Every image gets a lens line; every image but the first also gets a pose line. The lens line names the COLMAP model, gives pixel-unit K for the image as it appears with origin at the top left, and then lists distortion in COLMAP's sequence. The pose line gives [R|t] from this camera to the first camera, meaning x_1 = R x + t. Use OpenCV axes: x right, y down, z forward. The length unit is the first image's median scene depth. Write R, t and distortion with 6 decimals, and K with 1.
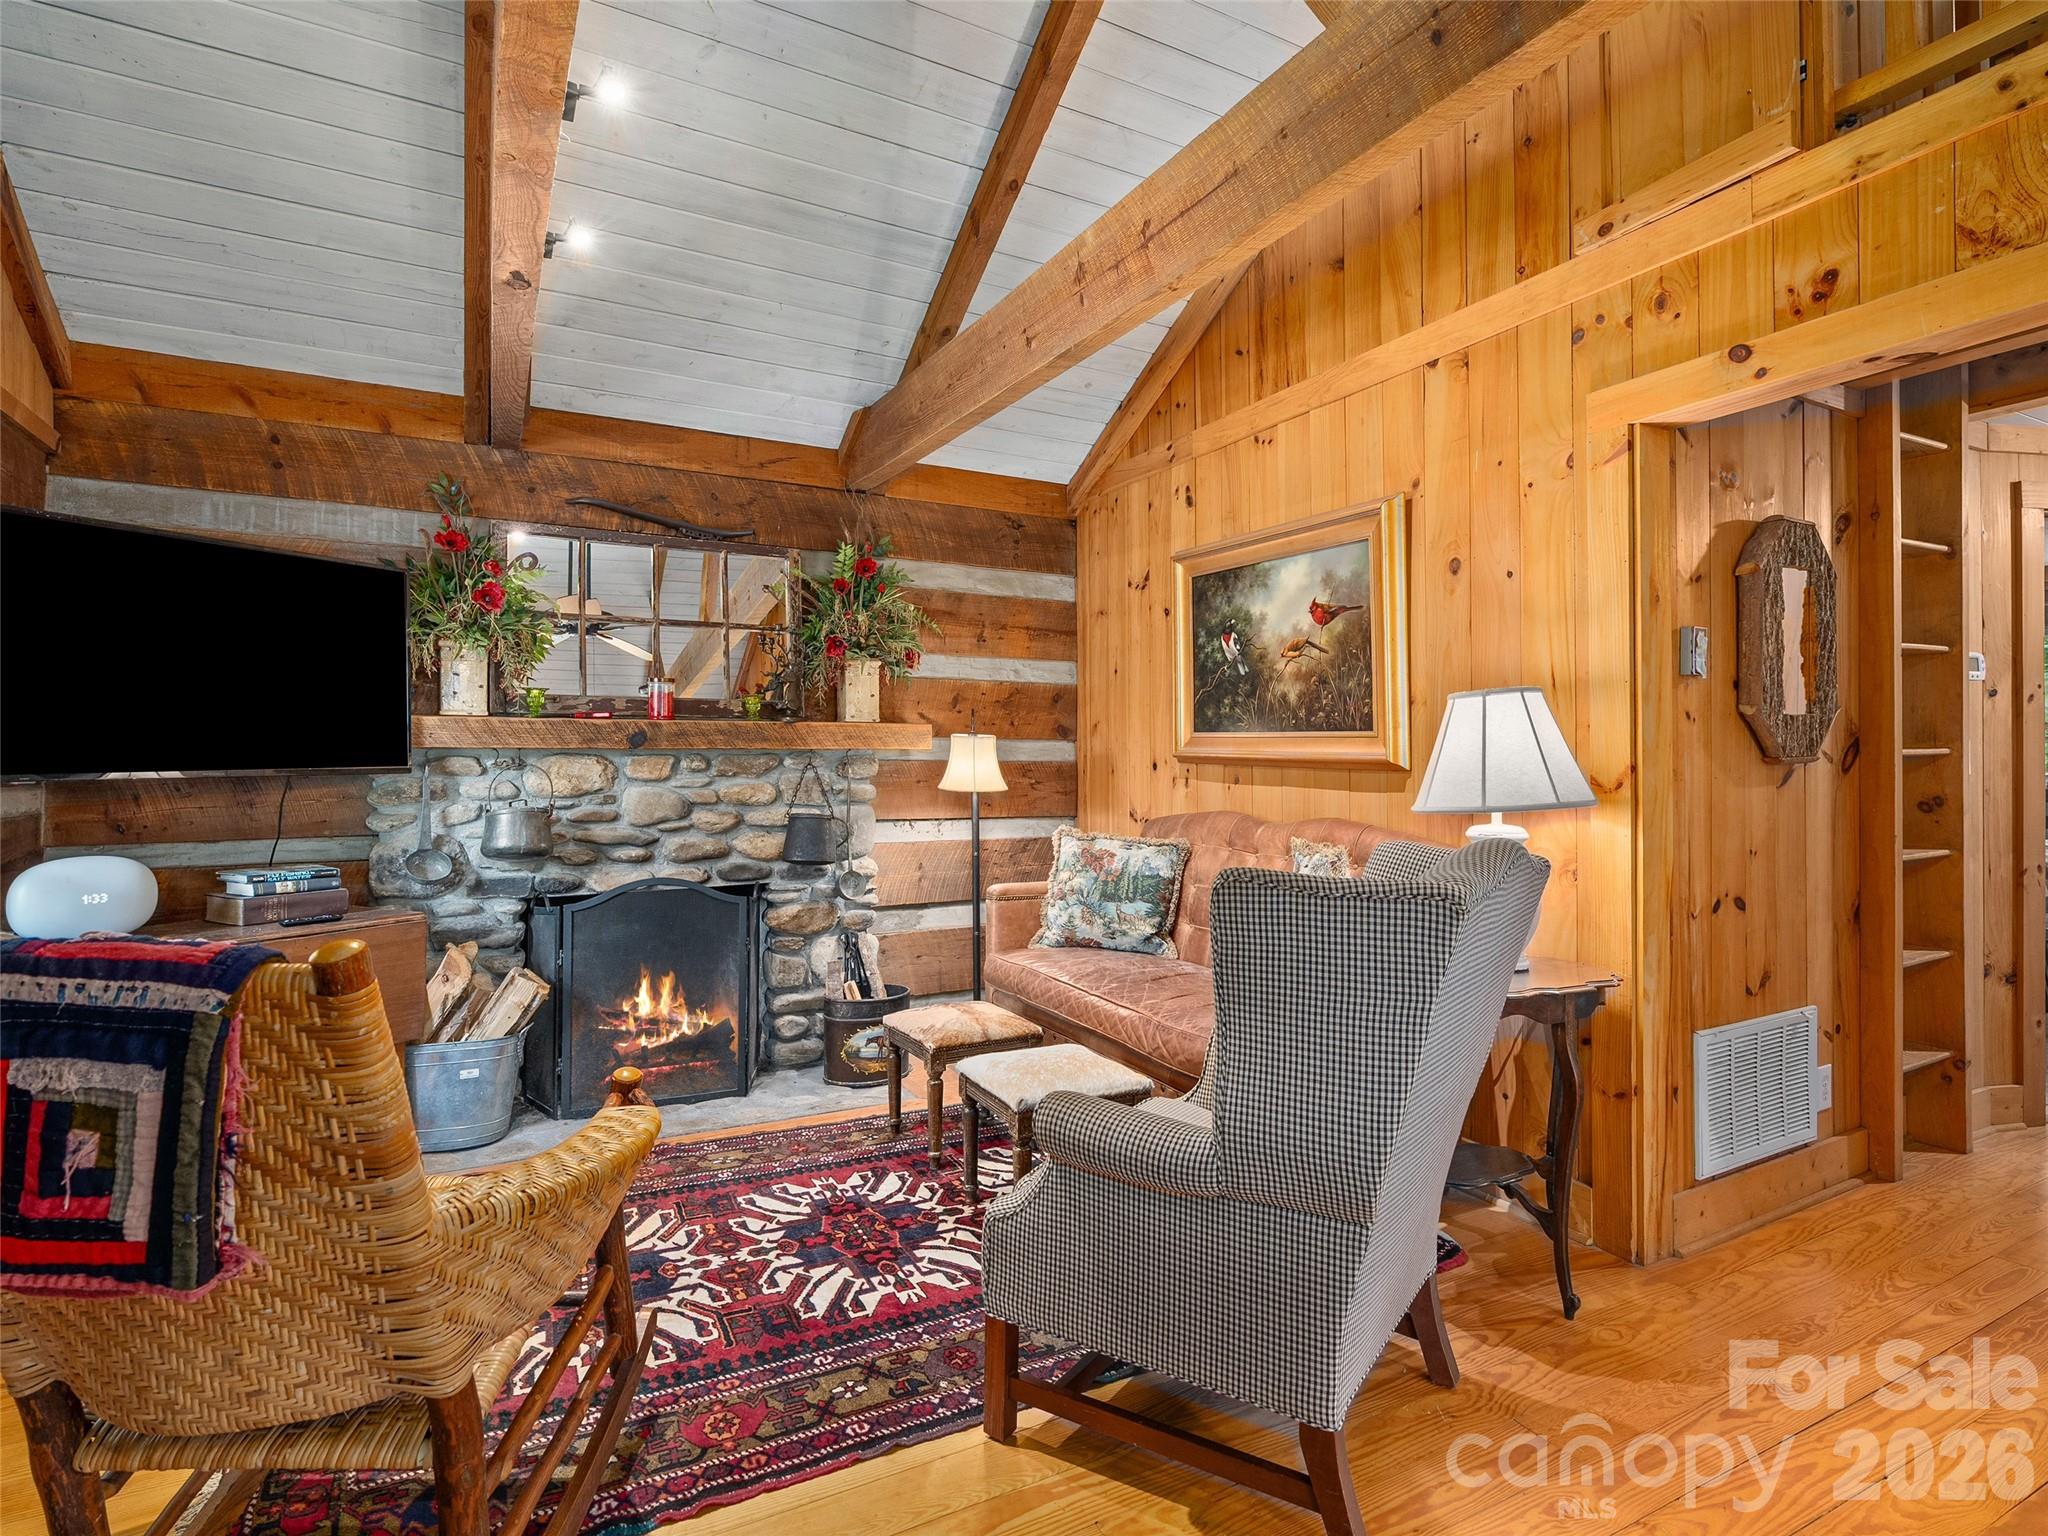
lens RADIAL K [[1050.8, 0, 1042.4], [0, 1050.8, 771.8], [0, 0, 1]] dist [-0.010459, 0.000307]
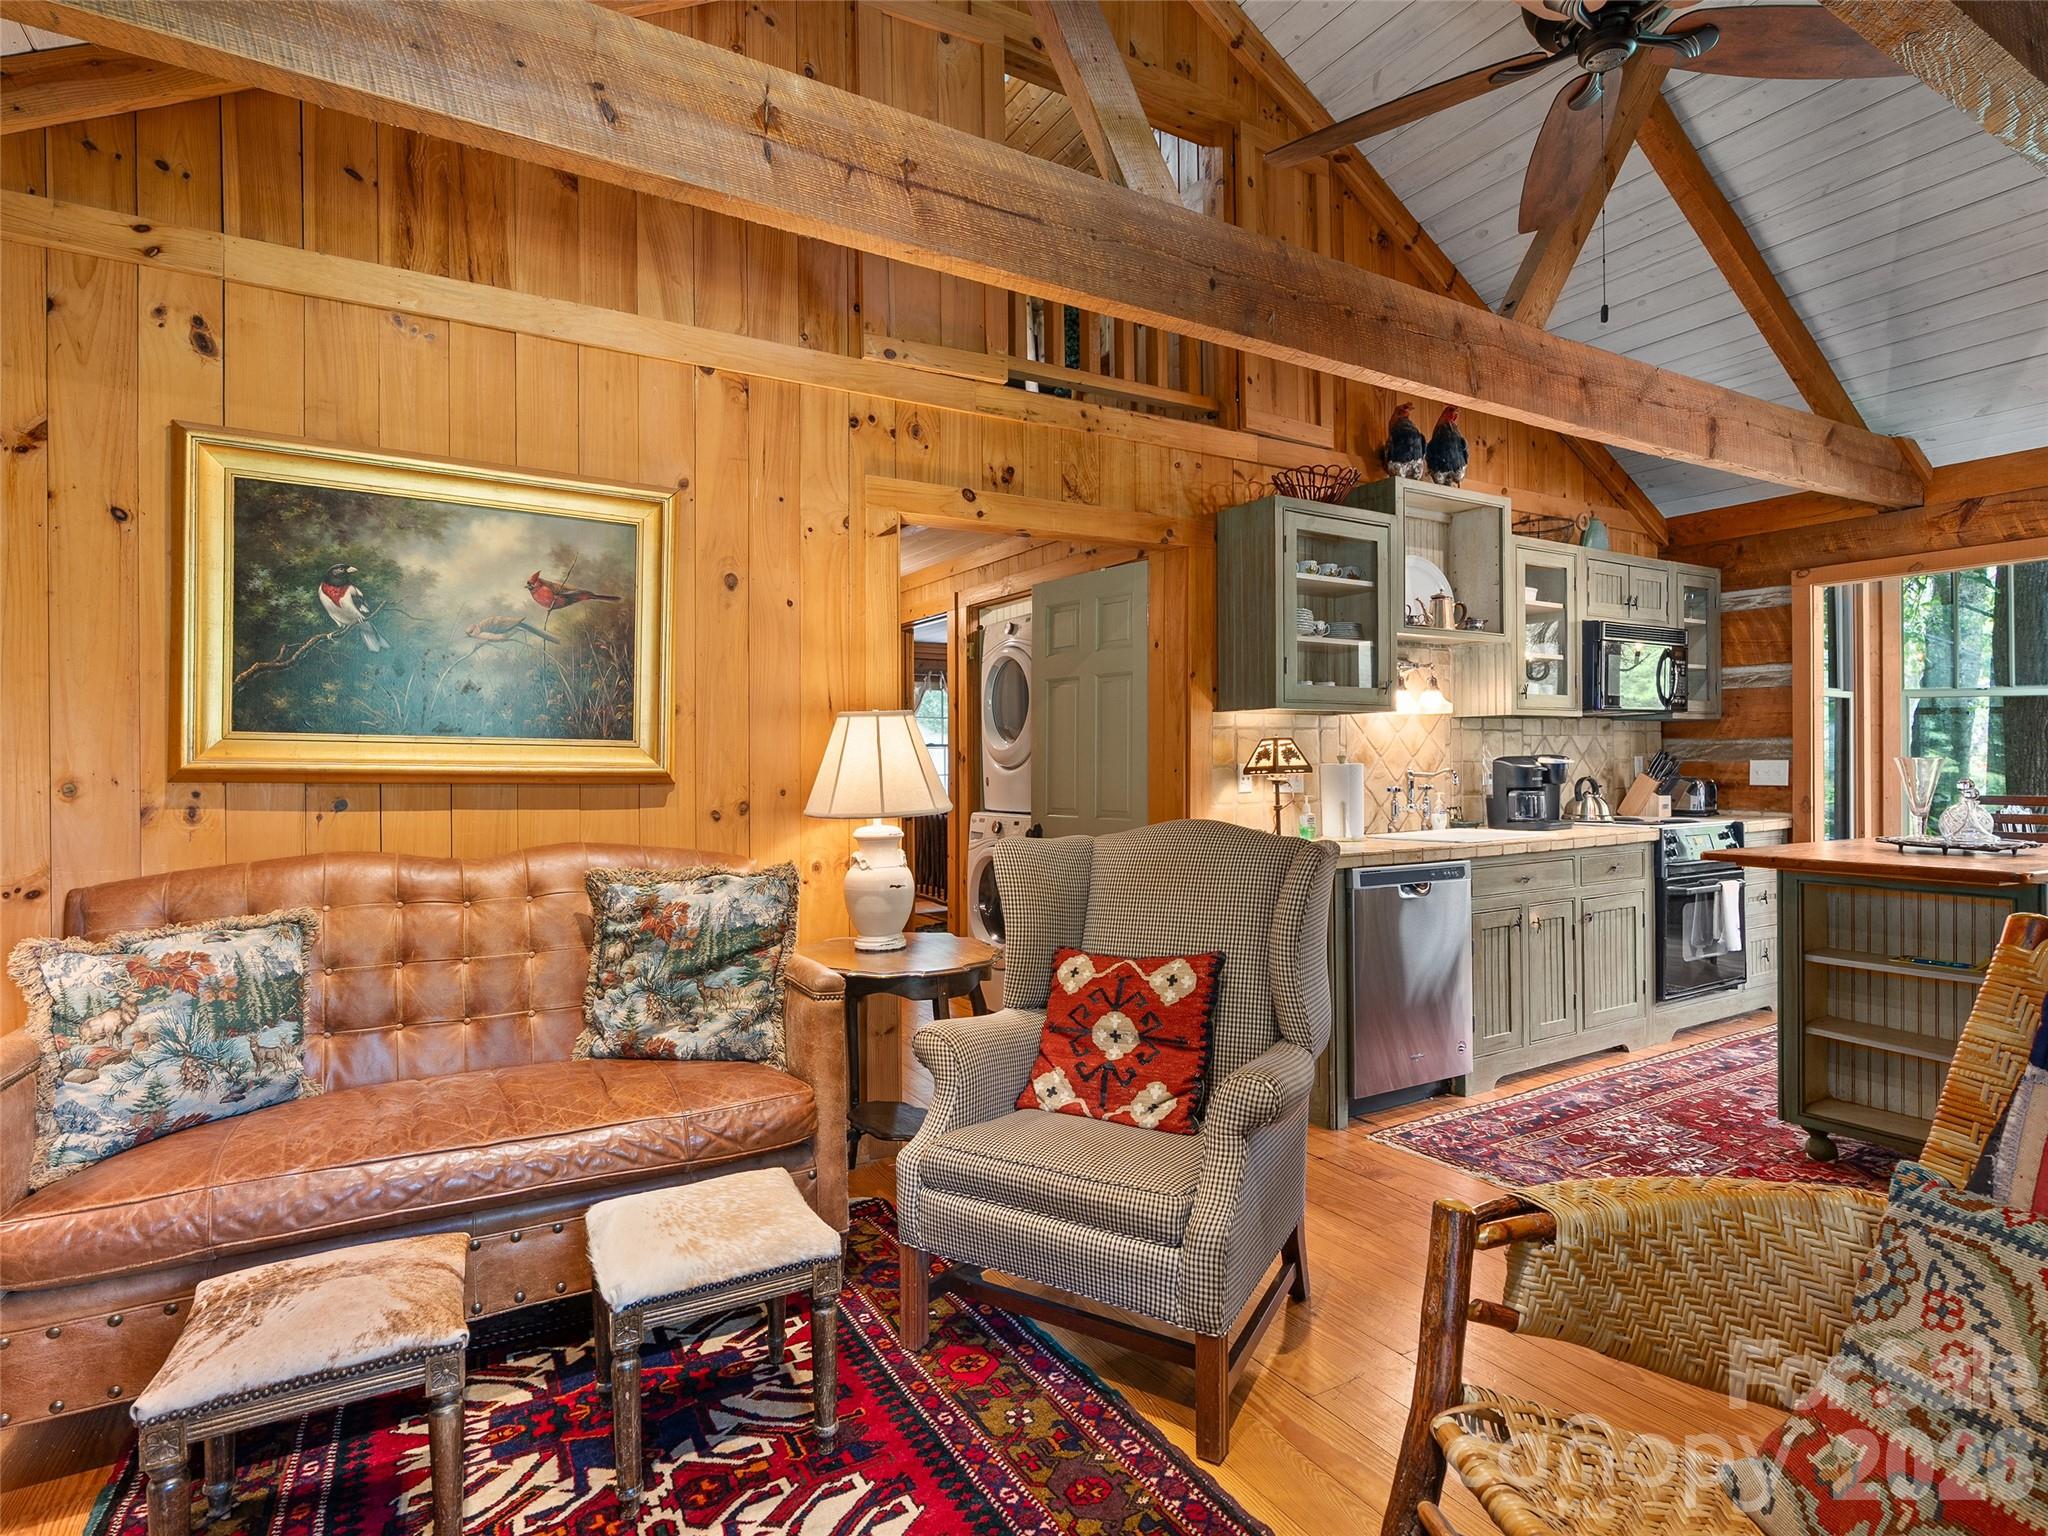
lens RADIAL K [[1050.8, 0, 1026.2], [0, 1050.8, 762.0], [0, 0, 1]] dist [-0.010459, 0.000307]
pose [[-0.042699, -0.013720, 0.998994, -0.554589], [0.011504, 0.999833, 0.014223, -0.026778], [-0.999022, 0.012099, -0.042534, 0.653328]]
